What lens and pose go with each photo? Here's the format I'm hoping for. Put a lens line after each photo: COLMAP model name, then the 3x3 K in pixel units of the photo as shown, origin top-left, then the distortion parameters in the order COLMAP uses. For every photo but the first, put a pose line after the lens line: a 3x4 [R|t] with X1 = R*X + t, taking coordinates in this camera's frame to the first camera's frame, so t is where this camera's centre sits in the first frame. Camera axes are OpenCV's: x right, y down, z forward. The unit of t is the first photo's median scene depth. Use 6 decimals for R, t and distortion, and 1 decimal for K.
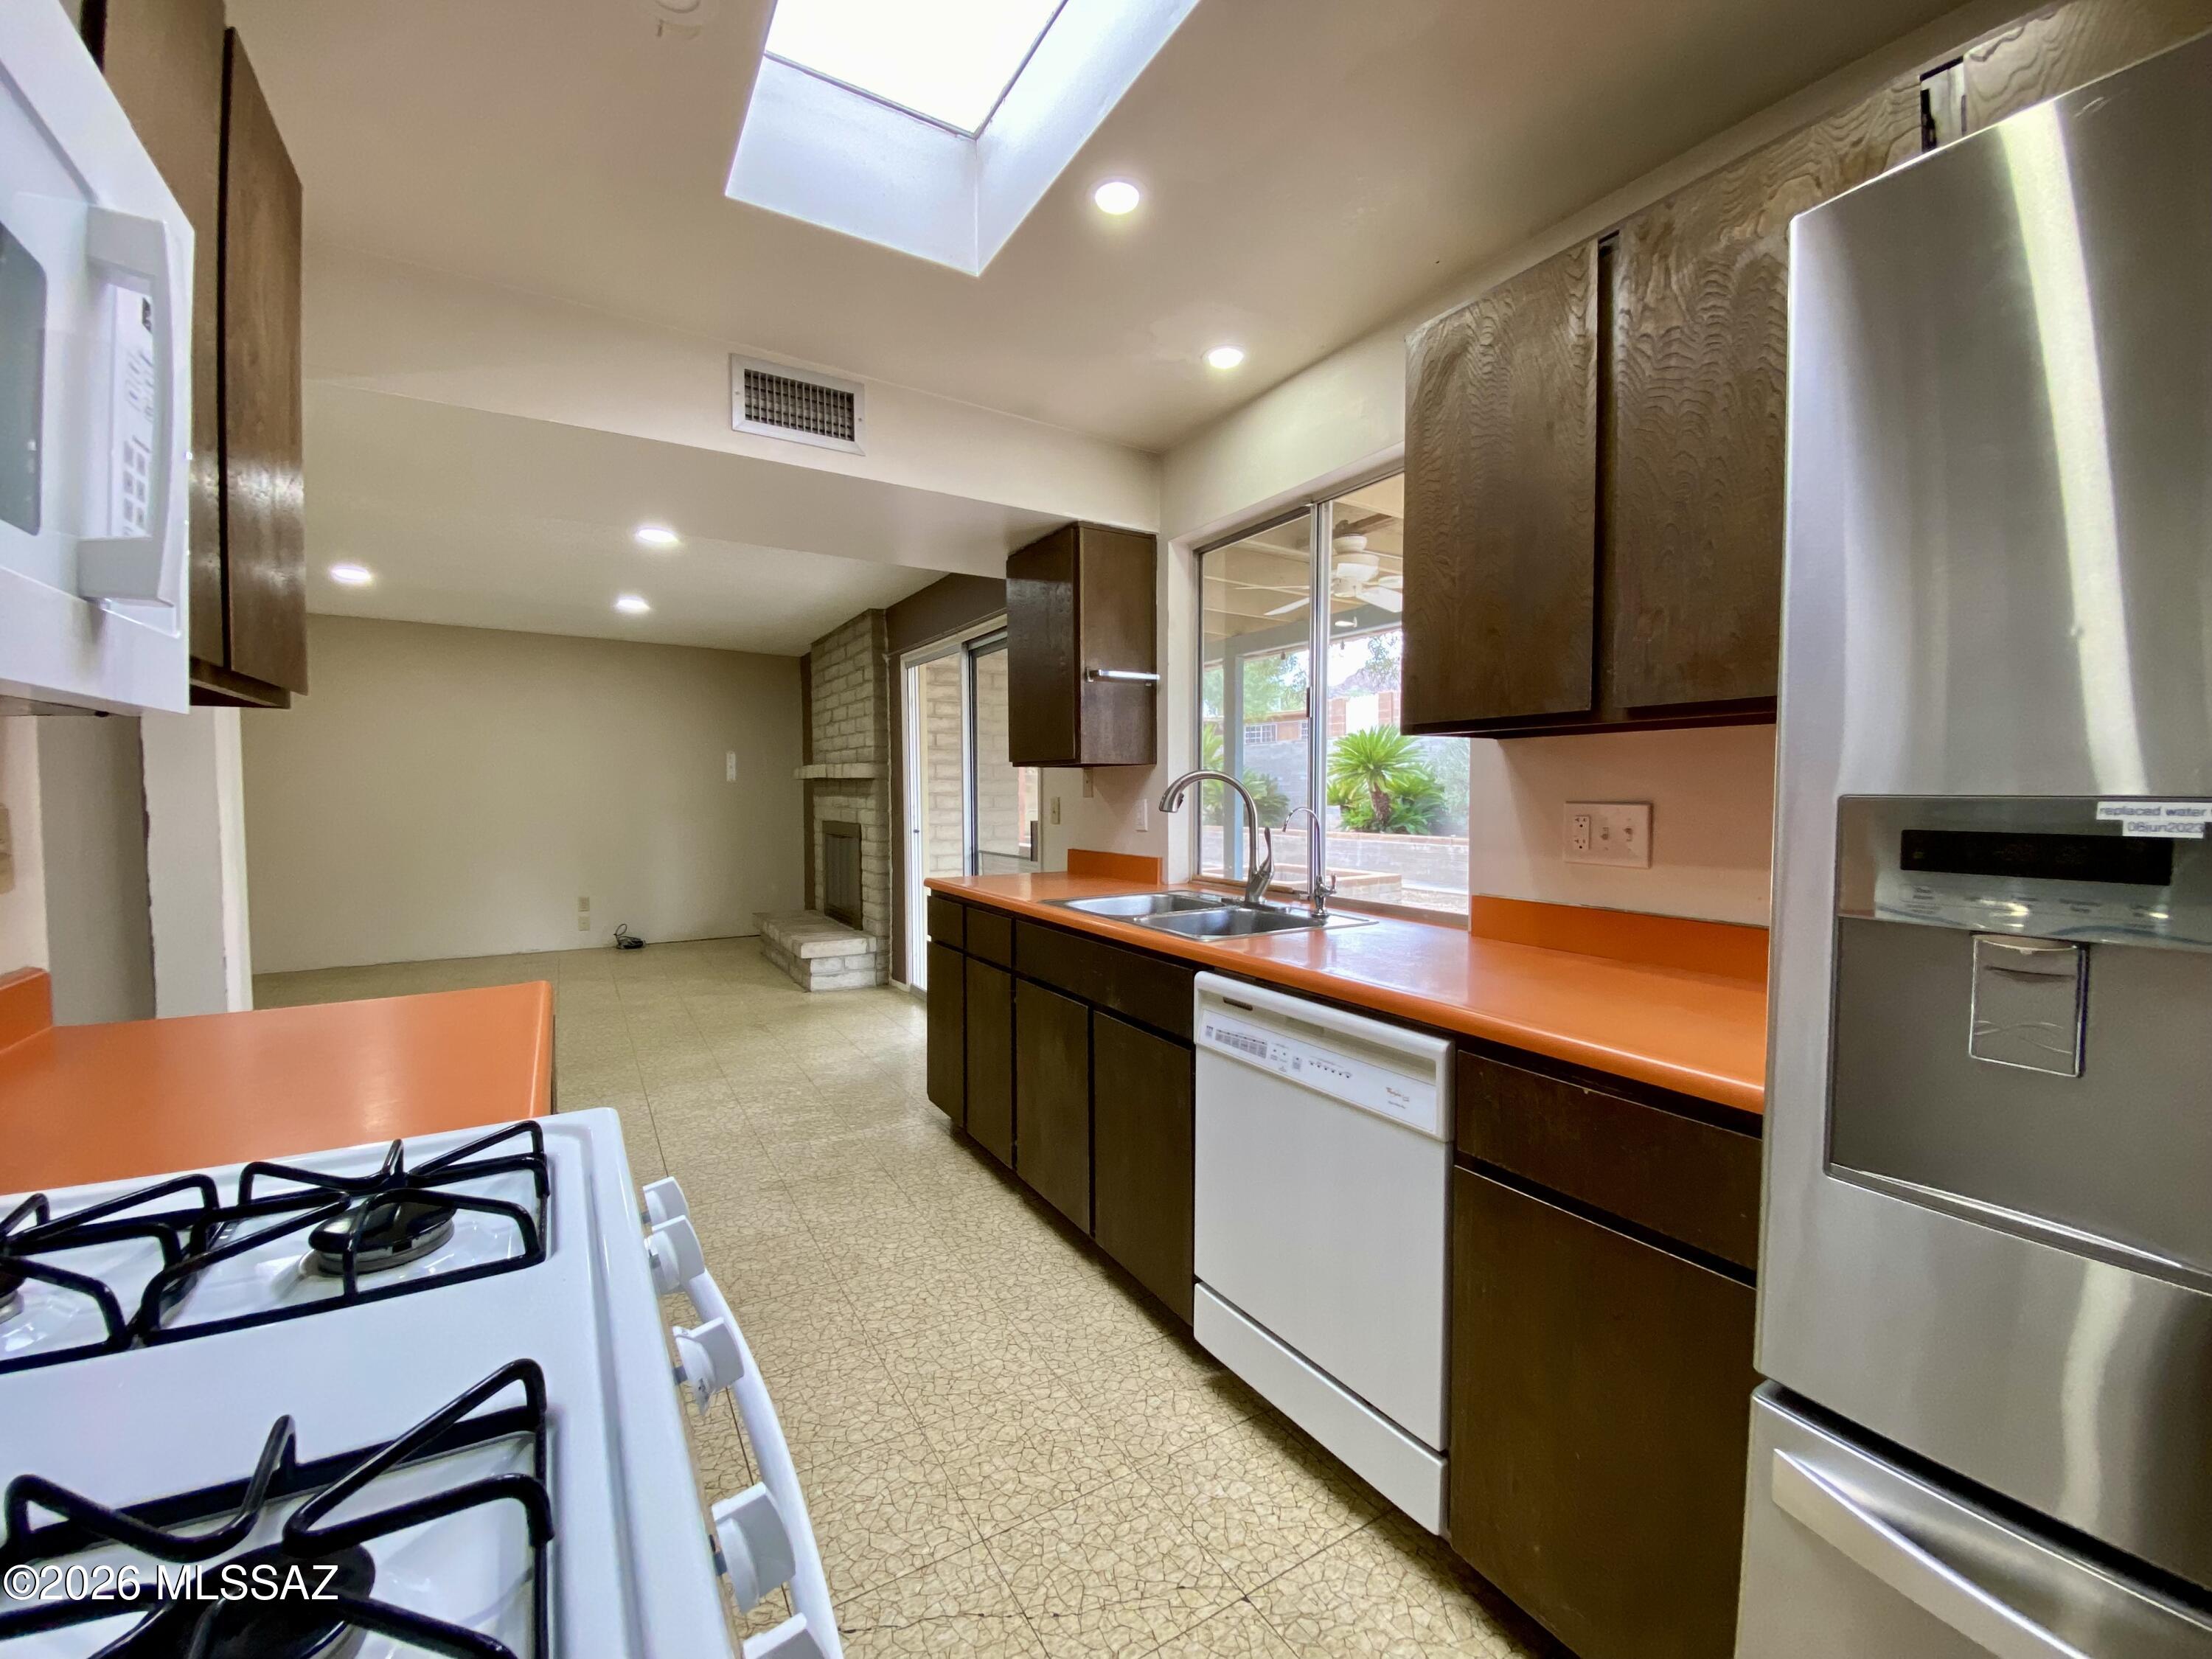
lens RADIAL K [[904.8, 0, 1105.4], [0, 904.8, 825.6], [0, 0, 1]] dist [0.014481, -0.017502]
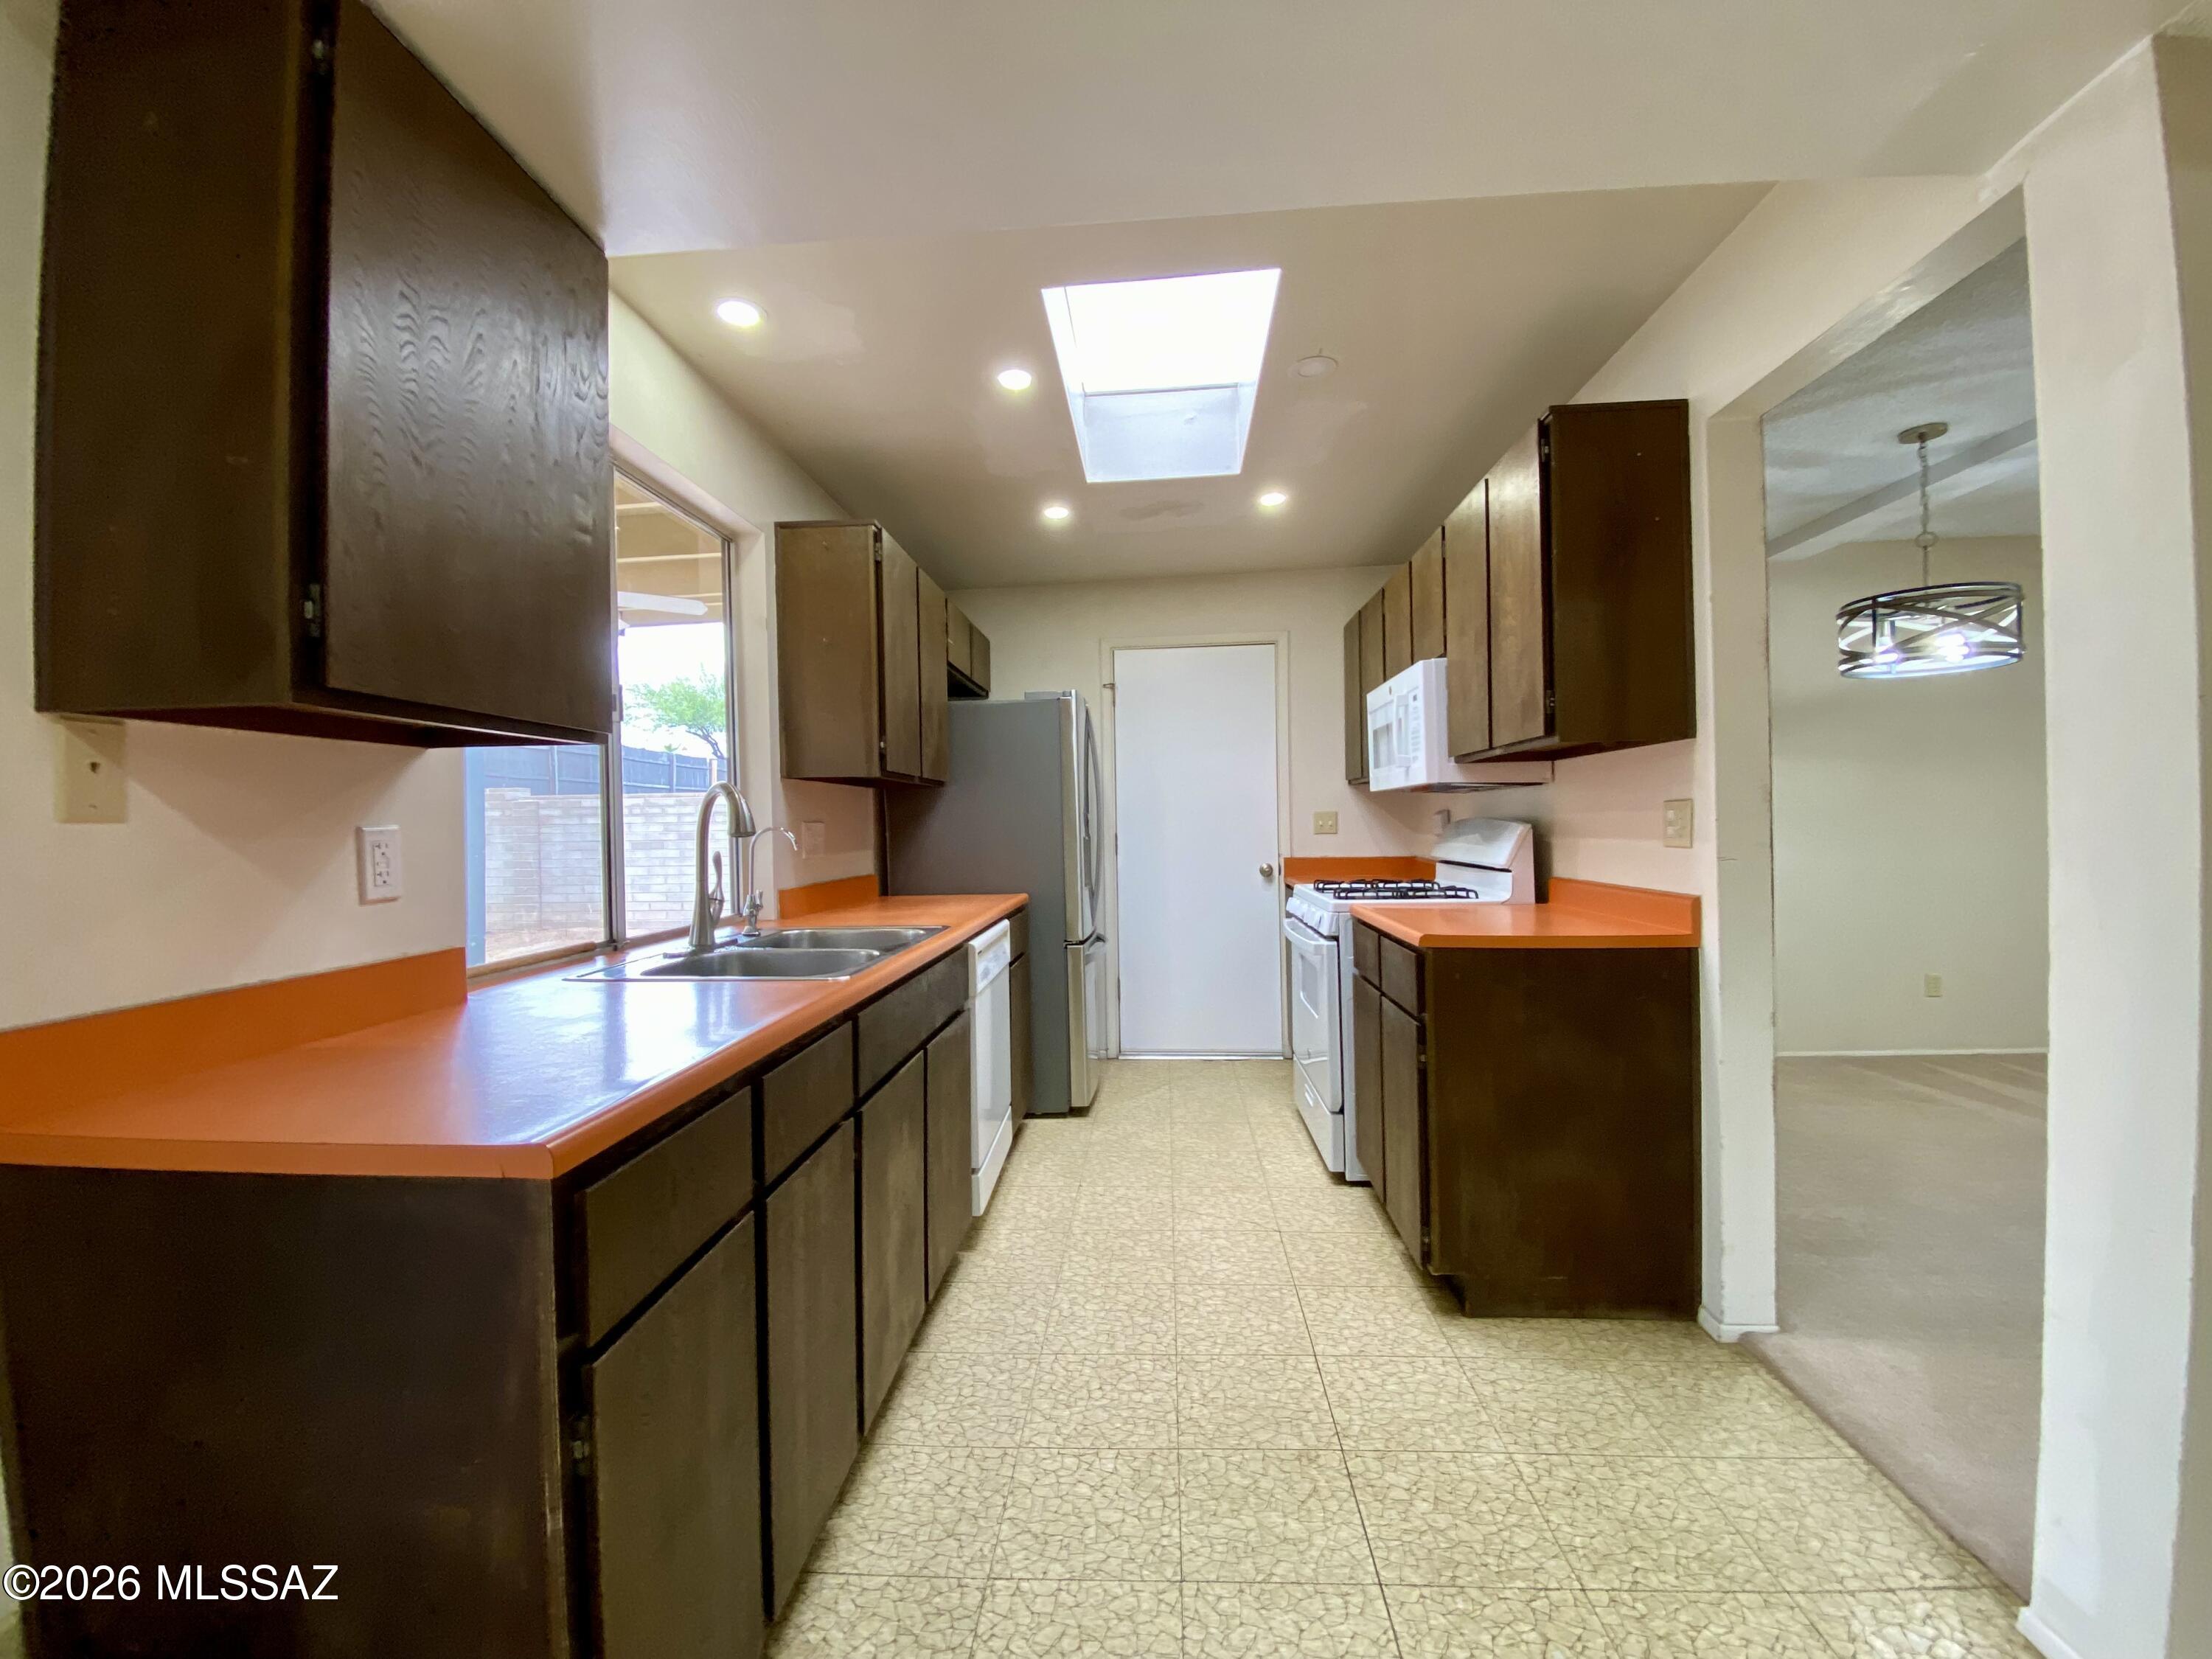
lens RADIAL K [[904.8, 0, 1105.4], [0, 904.8, 825.6], [0, 0, 1]] dist [0.014481, -0.017502]
pose [[-0.822258, 0.012390, 0.568980, -0.752540], [0.040828, 0.998471, 0.037260, -0.048625], [-0.567649, 0.053868, -0.821507, 1.799413]]
